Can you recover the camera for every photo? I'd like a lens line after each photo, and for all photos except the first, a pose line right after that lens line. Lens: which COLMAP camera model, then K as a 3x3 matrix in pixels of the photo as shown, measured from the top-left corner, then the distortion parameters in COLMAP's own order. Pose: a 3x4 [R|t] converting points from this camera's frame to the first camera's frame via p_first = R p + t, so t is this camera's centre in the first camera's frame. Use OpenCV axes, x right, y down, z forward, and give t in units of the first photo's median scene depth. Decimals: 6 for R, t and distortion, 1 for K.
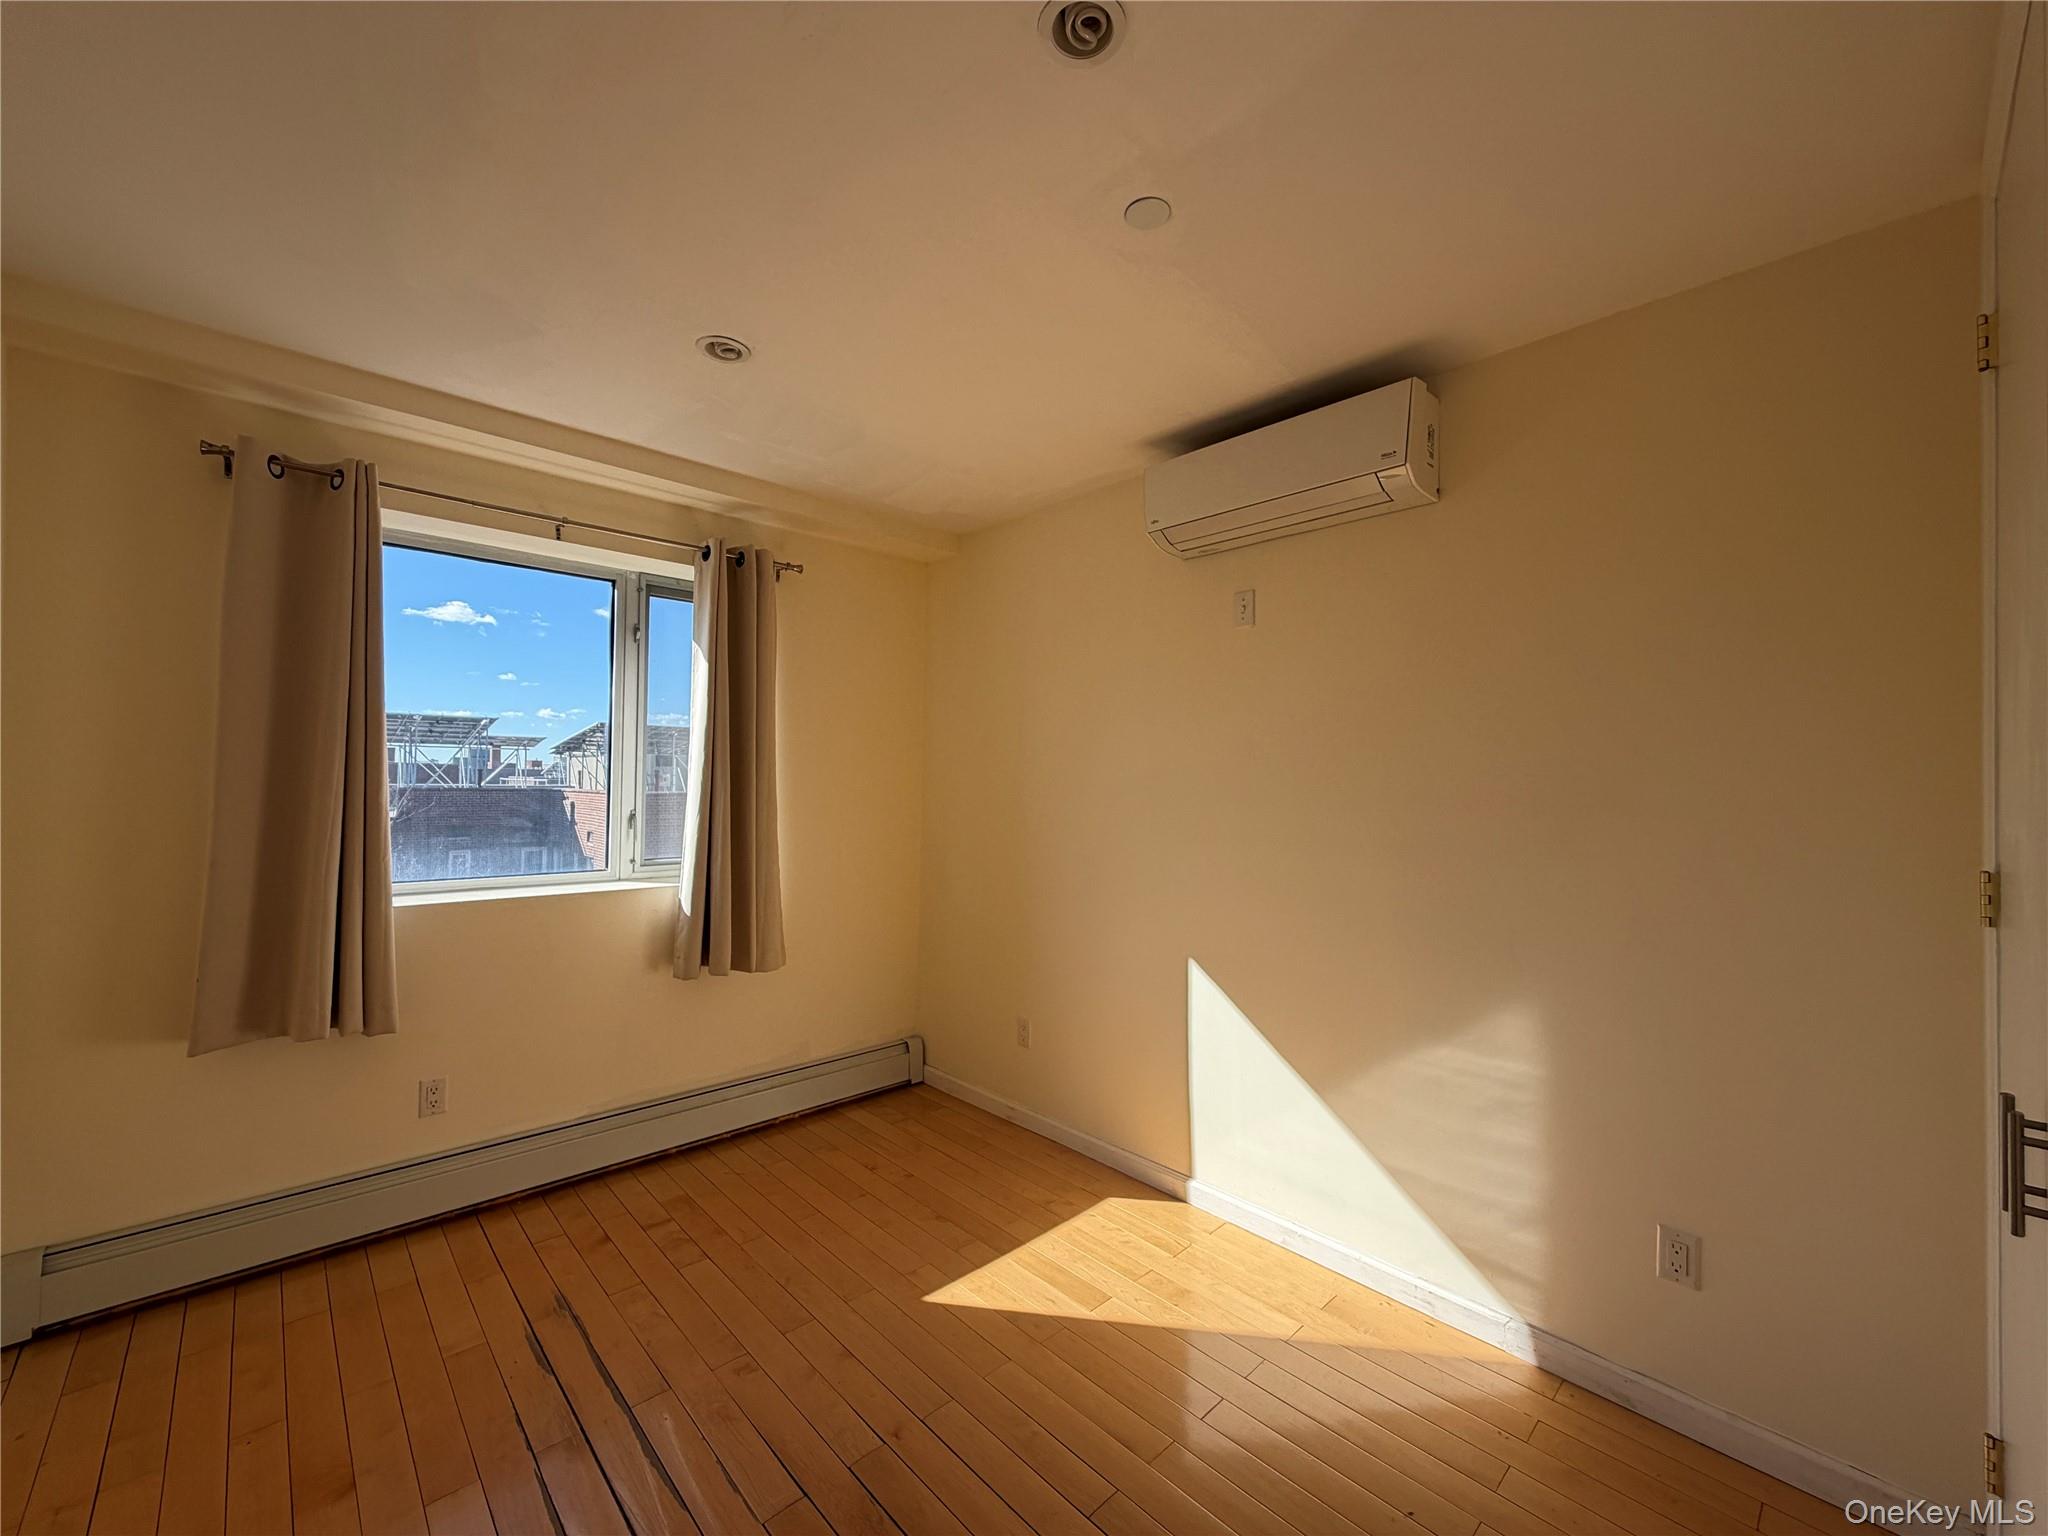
lens RADIAL K [[808.3, 0, 1013.8], [0, 808.3, 755.5], [0, 0, 1]] dist [-0.001774, 0.000107]
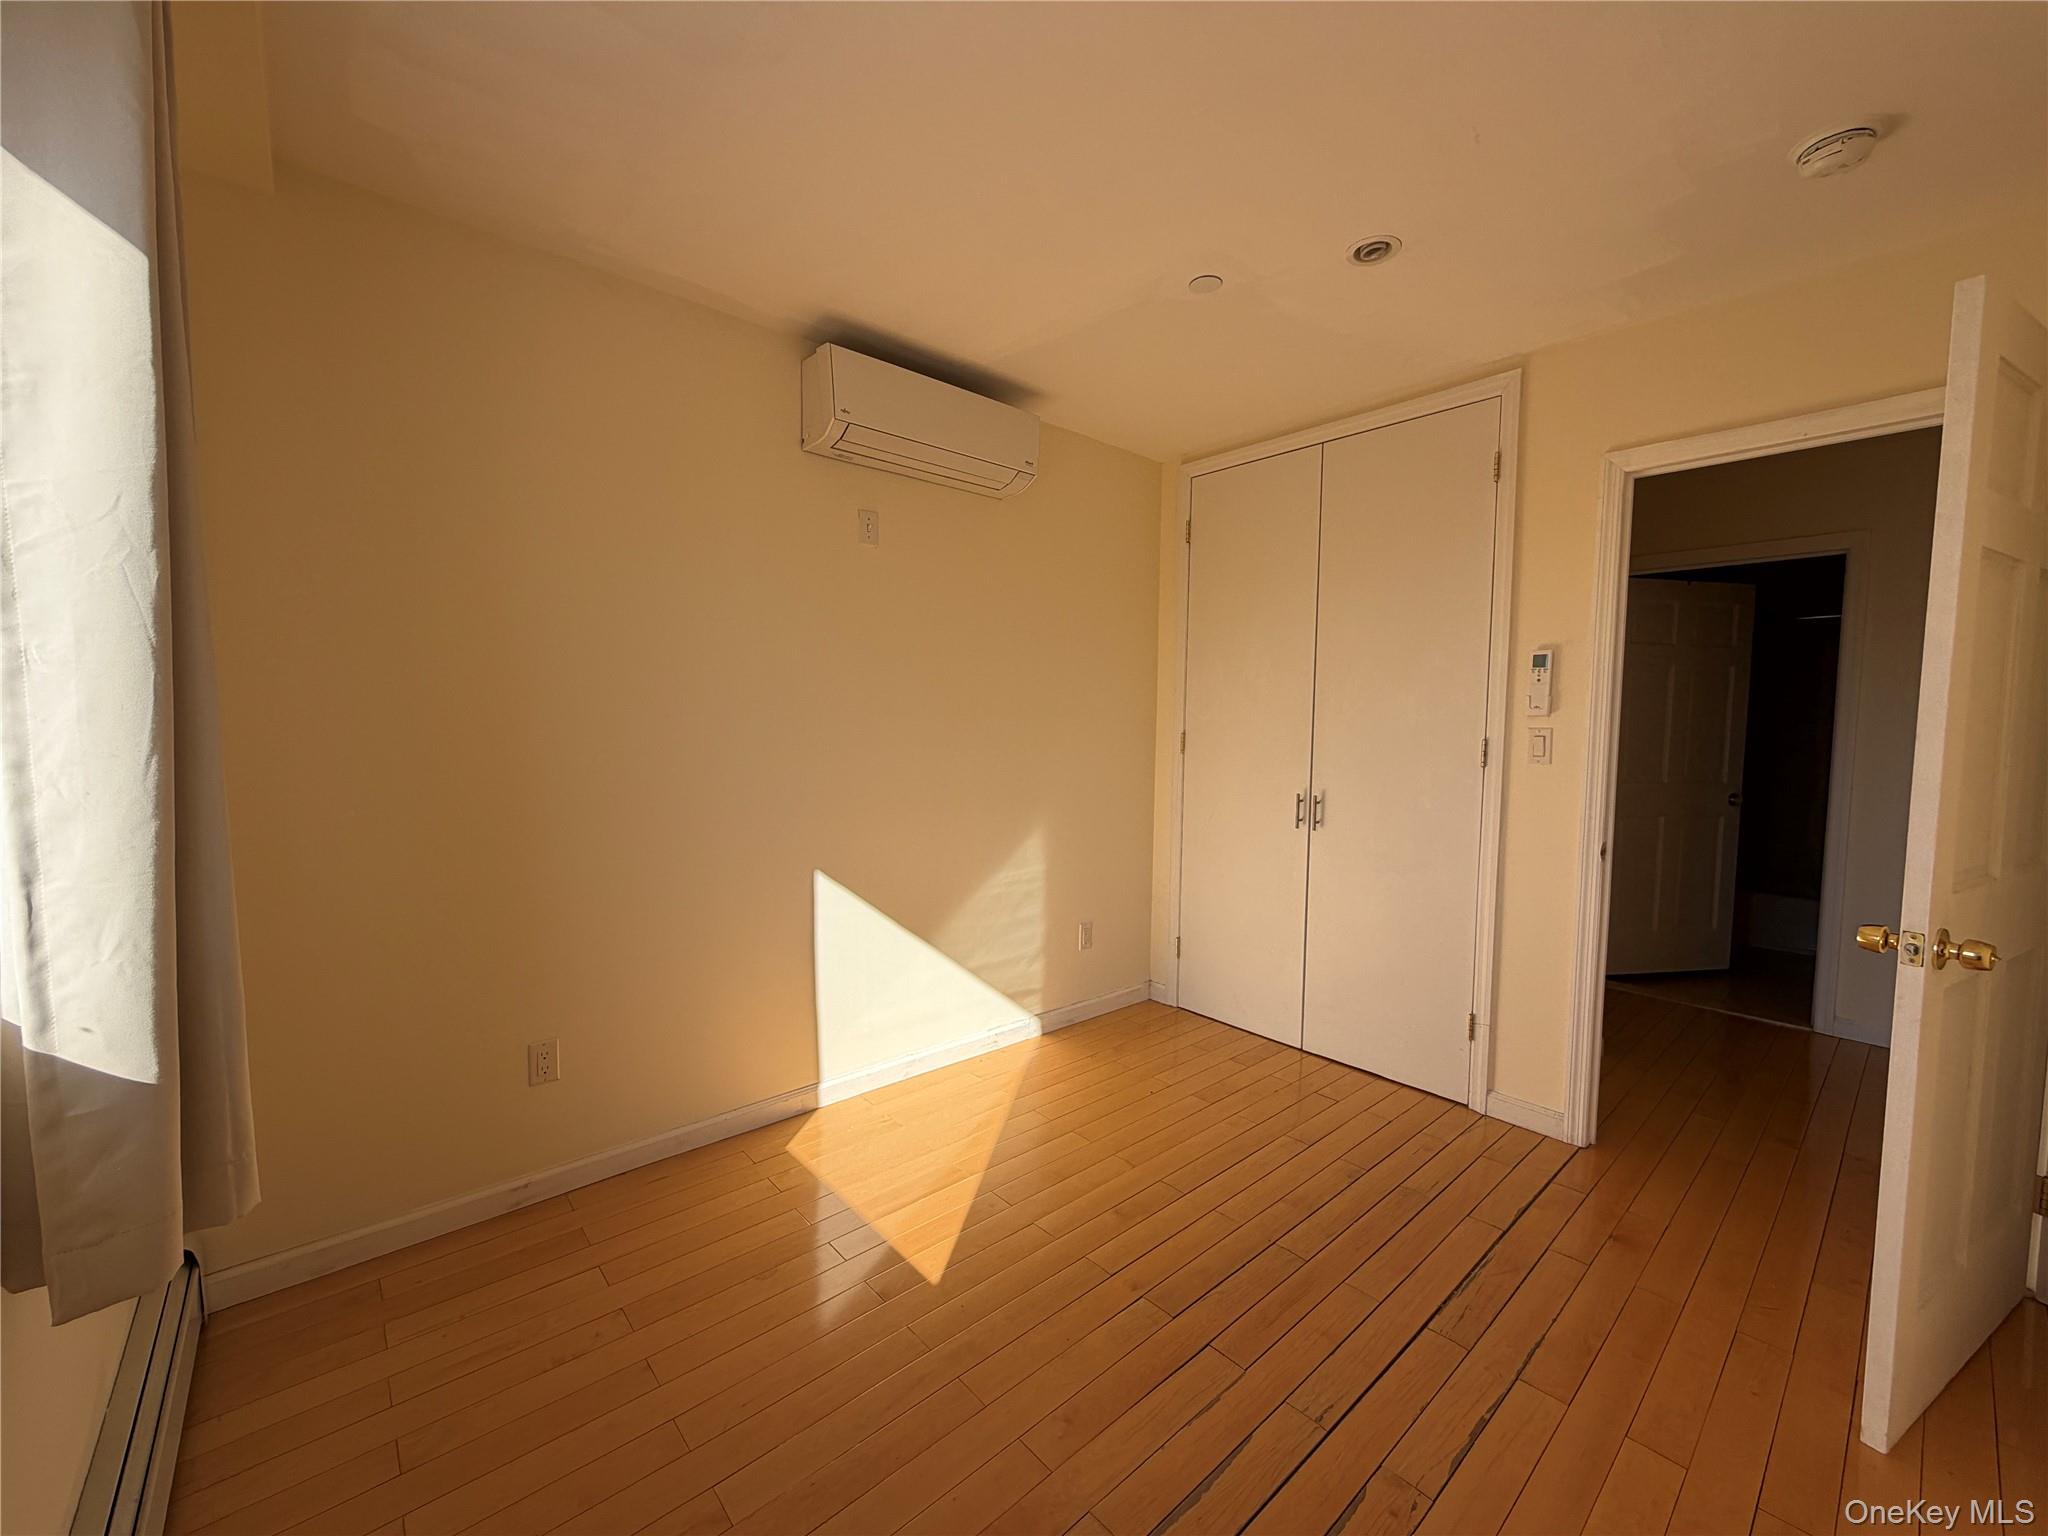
lens RADIAL K [[808.3, 0, 1018.2], [0, 808.3, 767.9], [0, 0, 1]] dist [-0.001774, 0.000107]
pose [[0.038858, -0.059074, 0.997497, -0.989753], [-0.033320, 0.997619, 0.060379, 0.078104], [-0.998689, -0.035583, 0.036798, 0.950480]]
